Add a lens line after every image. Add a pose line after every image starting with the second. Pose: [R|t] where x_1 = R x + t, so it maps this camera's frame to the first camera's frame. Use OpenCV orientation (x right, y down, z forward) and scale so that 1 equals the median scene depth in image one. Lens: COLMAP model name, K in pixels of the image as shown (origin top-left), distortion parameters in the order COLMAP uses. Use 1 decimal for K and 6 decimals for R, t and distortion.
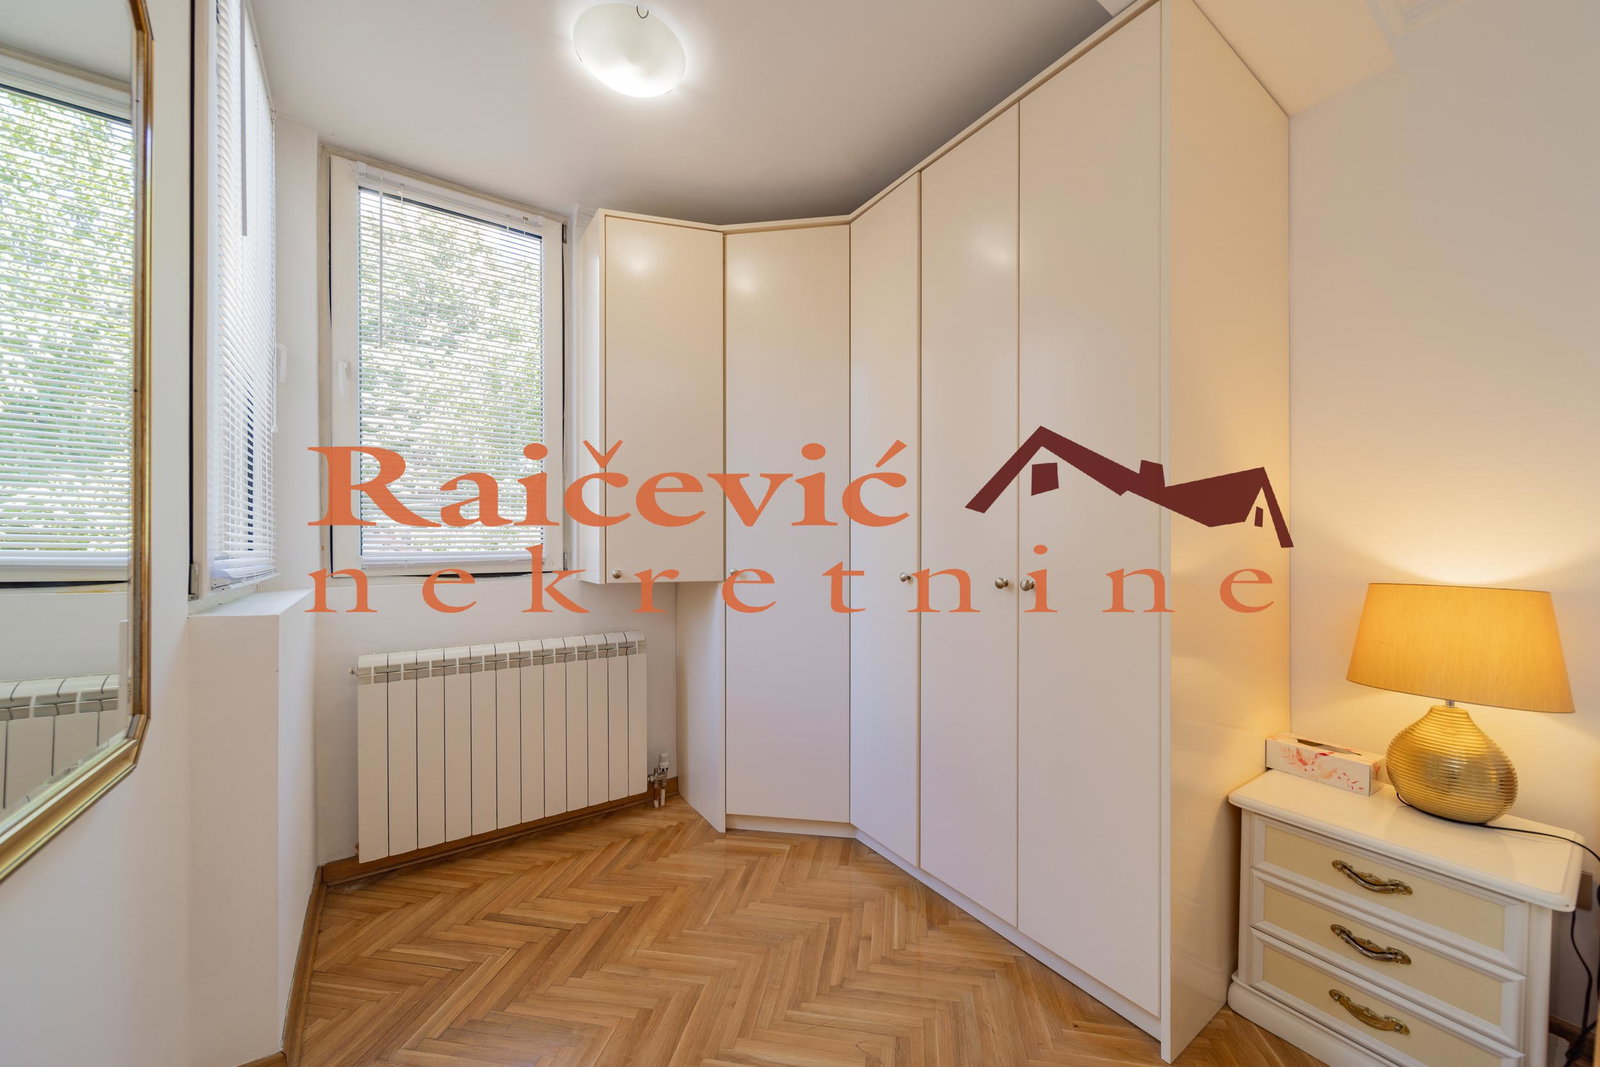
lens RADIAL K [[563.1, 0, 798.8], [0, 563.1, 546.6], [0, 0, 1]] dist [0.000644, -0.000072]
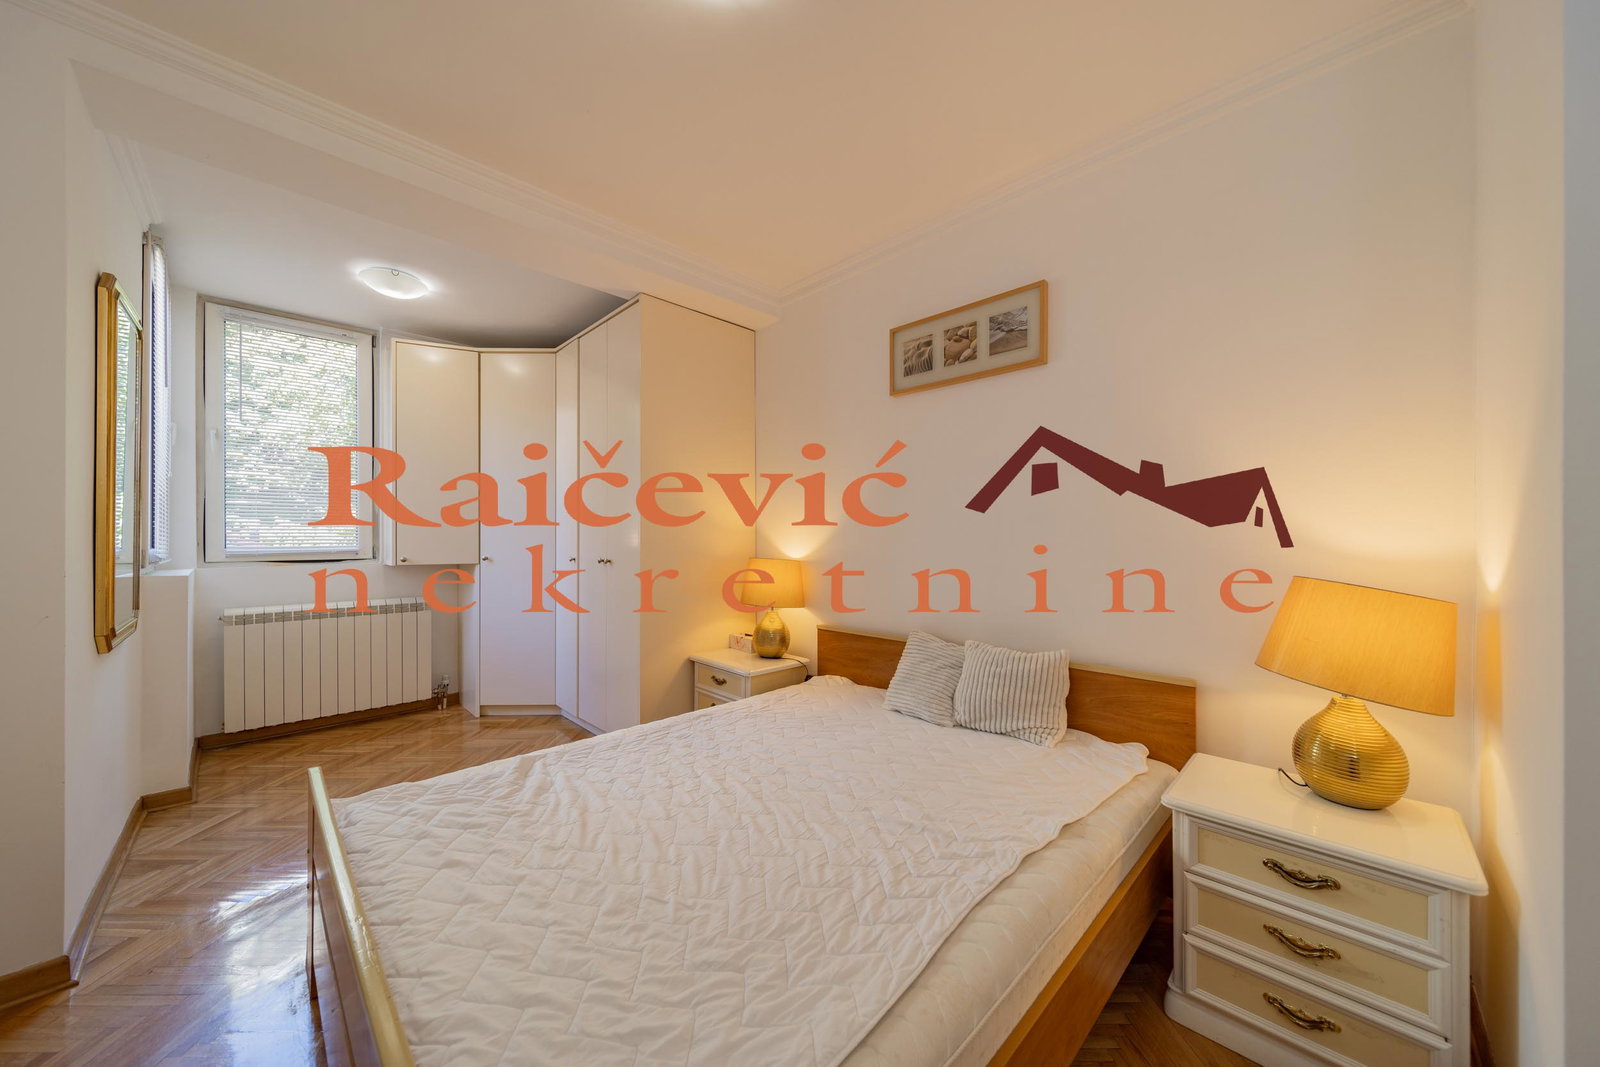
lens RADIAL K [[553.4, 0, 792.4], [0, 553.4, 540.2], [0, 0, 1]] dist [0.001211, -0.000057]
pose [[0.986553, -0.002012, 0.163429, 0.594849], [0.003052, 0.999977, -0.006112, 0.006340], [-0.163413, 0.006529, 0.986536, -0.873993]]
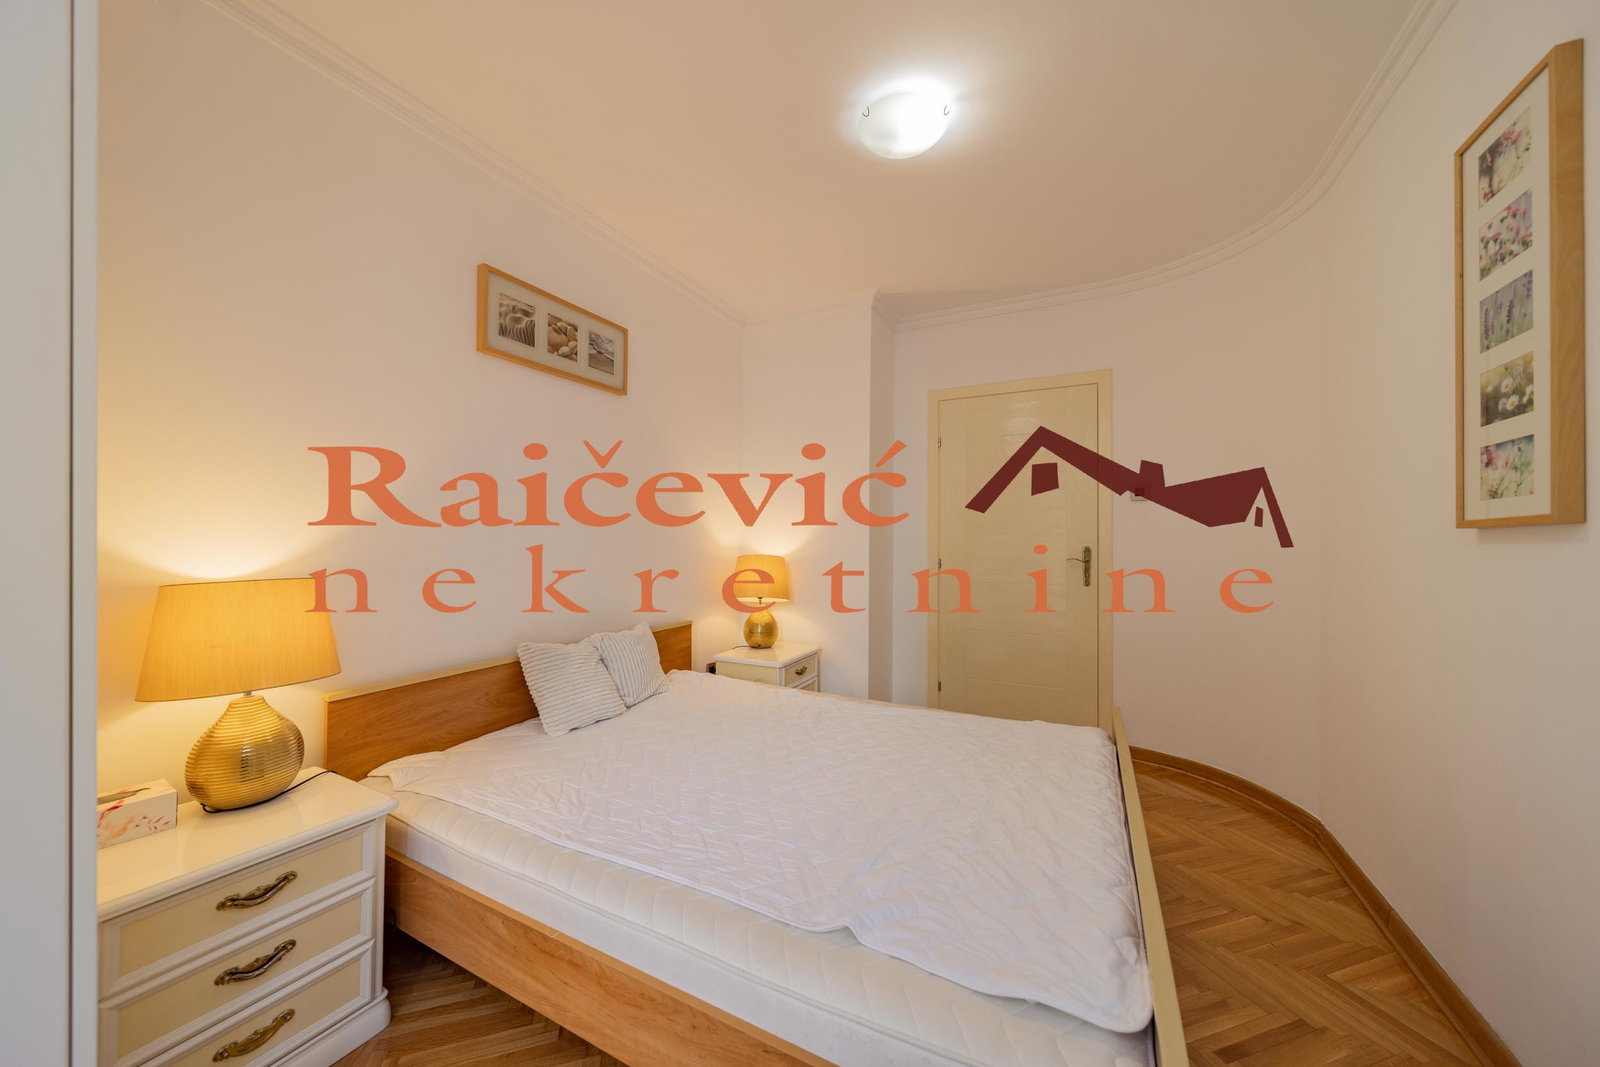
lens RADIAL K [[581.7, 0, 770.3], [0, 581.7, 534.1], [0, 0, 1]] dist [0.001188, 0.000129]
pose [[-0.439111, -0.000667, 0.898432, -0.160418], [0.003110, 0.999993, 0.002262, -0.010998], [-0.898427, 0.003788, -0.439106, 0.413962]]
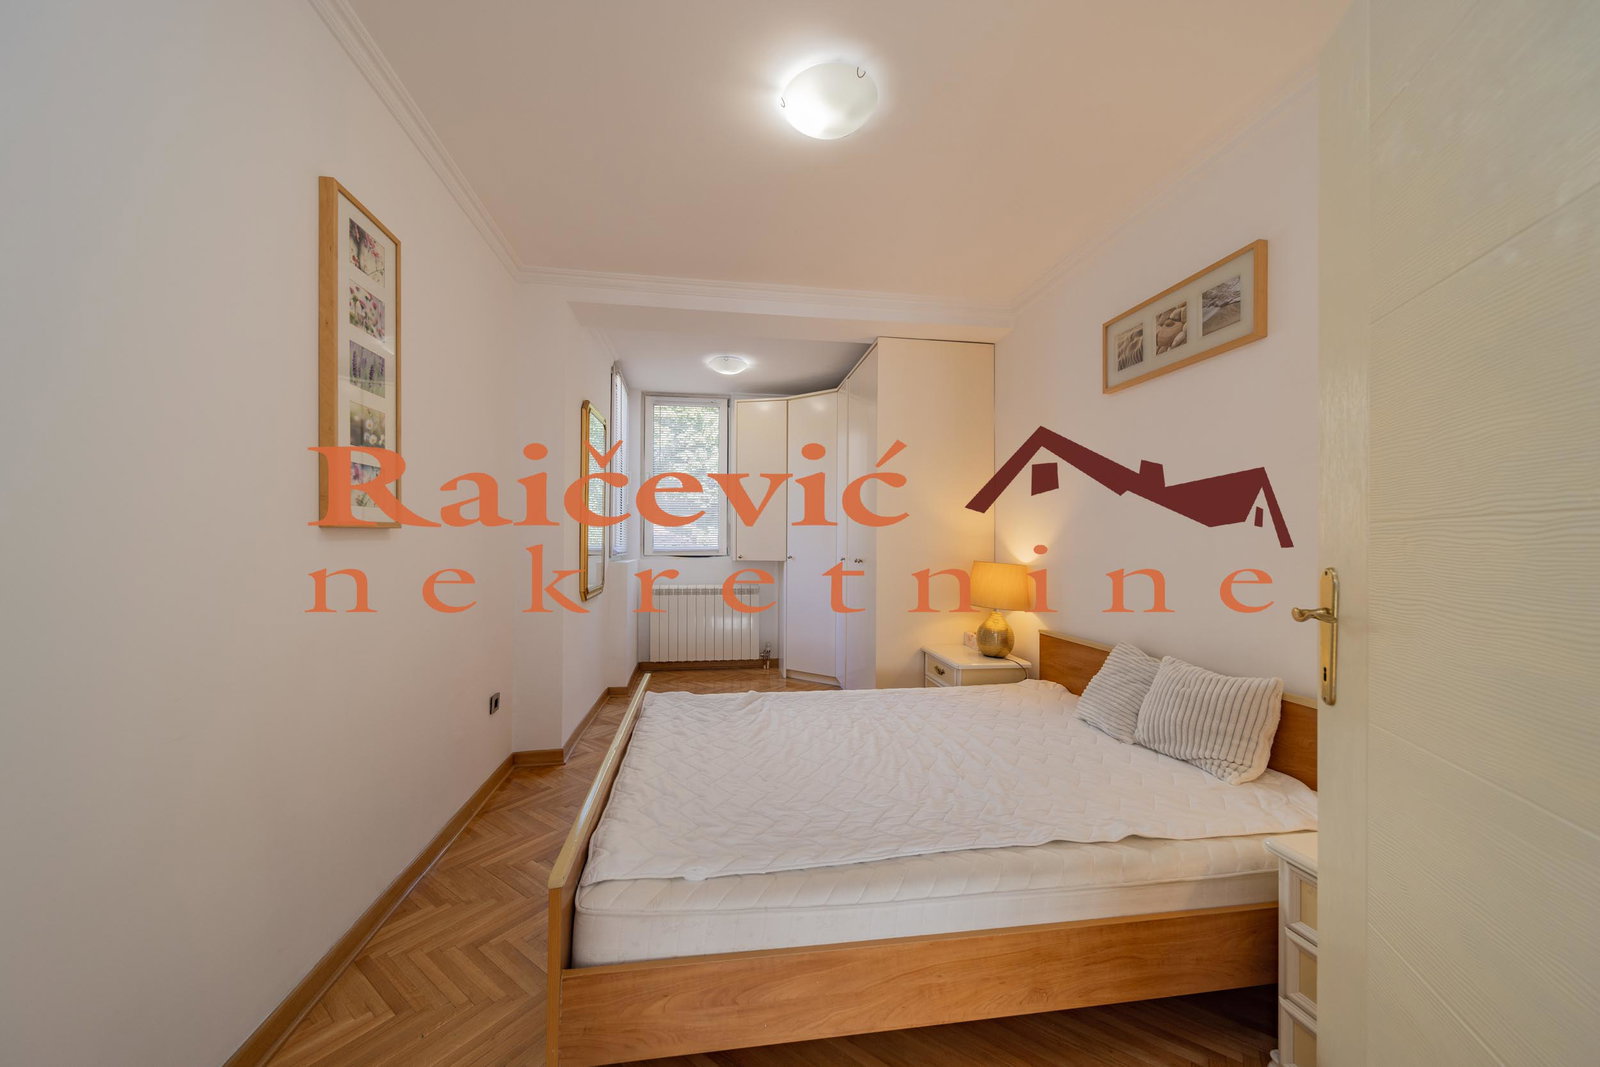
lens RADIAL K [[553.4, 0, 792.4], [0, 553.4, 540.2], [0, 0, 1]] dist [0.001211, -0.000057]
pose [[0.897024, 0.002207, -0.441976, 0.971679], [-0.008368, 0.999893, -0.011989, 0.008507], [0.441902, 0.014453, 0.896947, -1.049662]]
